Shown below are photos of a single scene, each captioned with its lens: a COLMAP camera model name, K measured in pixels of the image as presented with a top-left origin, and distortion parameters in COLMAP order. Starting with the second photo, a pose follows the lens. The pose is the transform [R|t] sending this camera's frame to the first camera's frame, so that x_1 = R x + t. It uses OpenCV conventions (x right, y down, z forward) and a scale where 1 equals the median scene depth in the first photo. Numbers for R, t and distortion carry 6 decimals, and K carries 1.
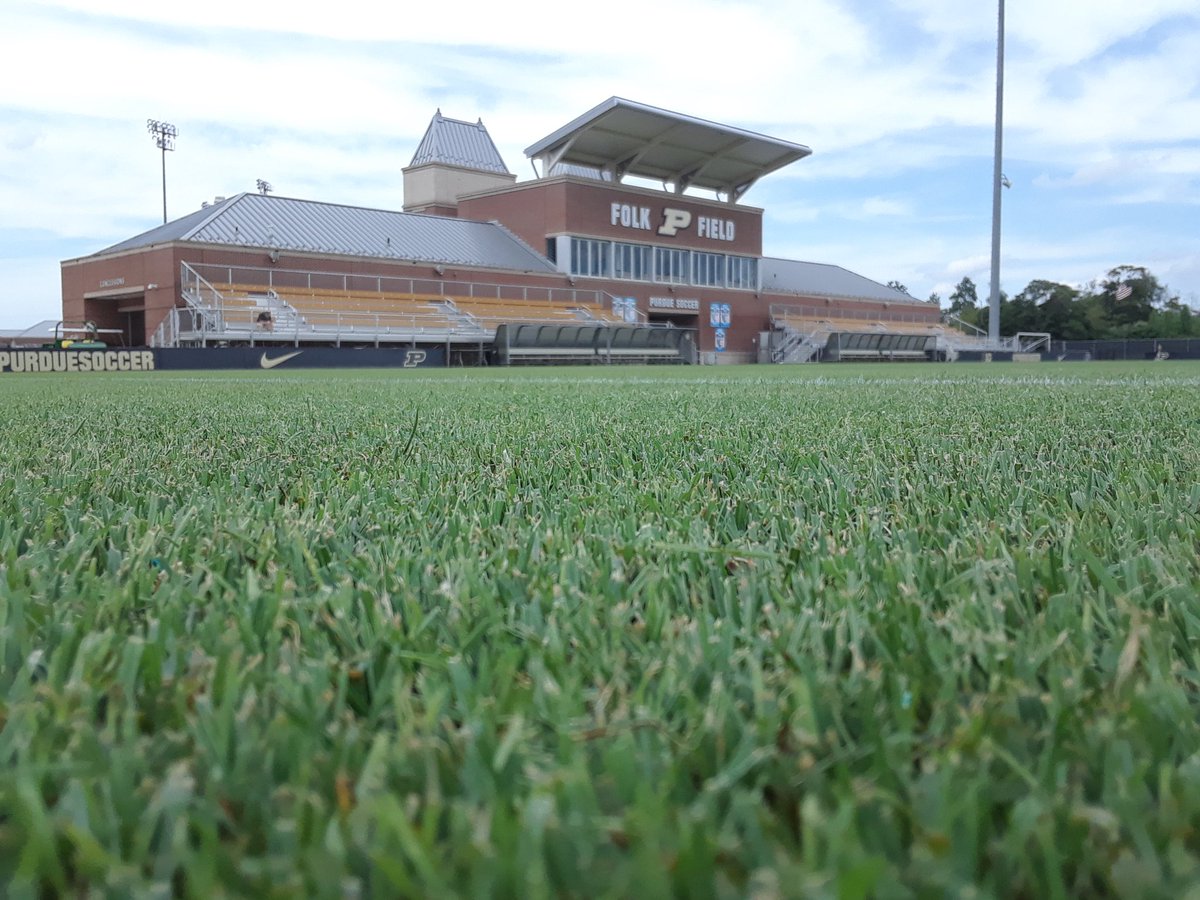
lens RADIAL K [[986.4, 0, 592.1], [0, 986.4, 454.3], [0, 0, 1]] dist [0.008281, -0.048295]
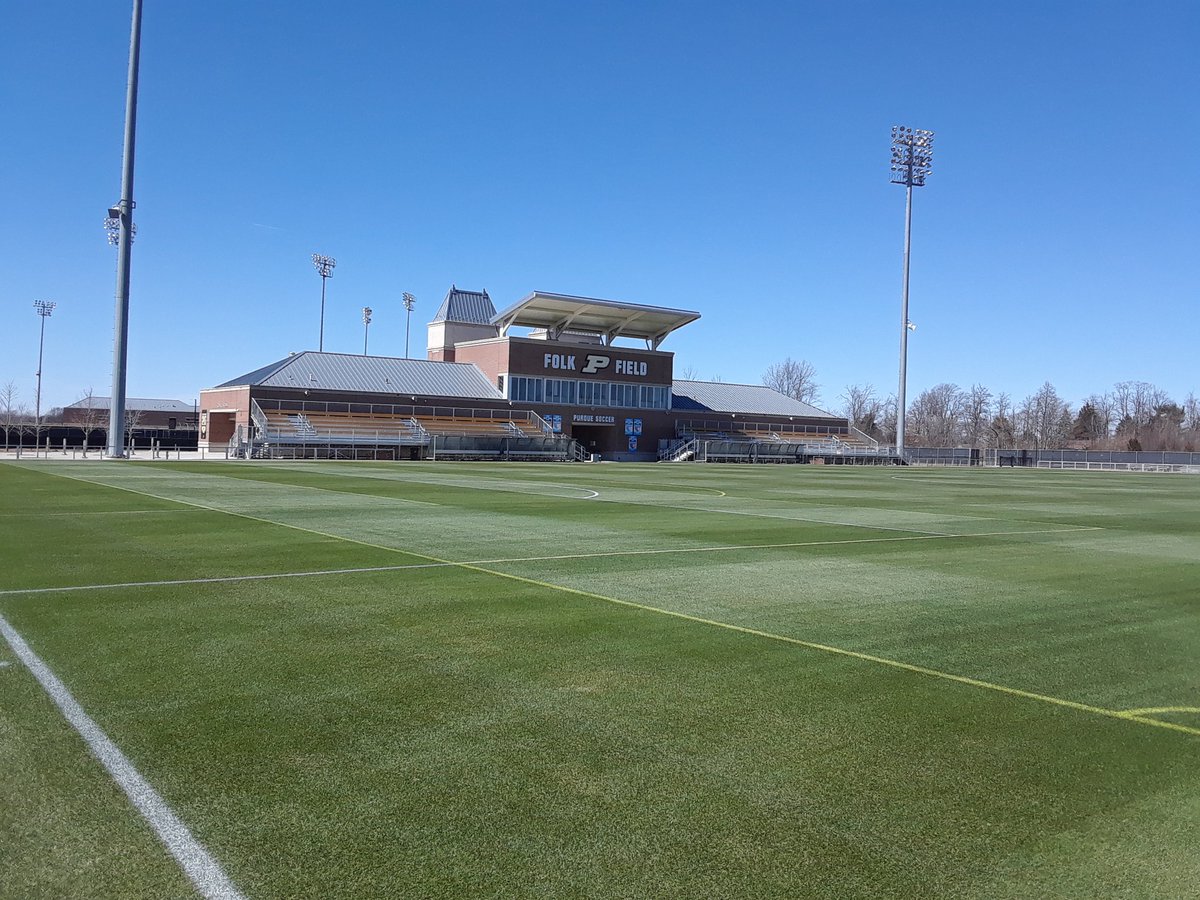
lens RADIAL K [[986.4, 0, 602.6], [0, 986.4, 445.6], [0, 0, 1]] dist [0.008281, -0.048295]
pose [[0.985388, 0.030404, -0.167592, 0.331954], [-0.045475, 0.995184, -0.086835, 0.013281], [0.164144, 0.093188, 0.982025, -0.423193]]
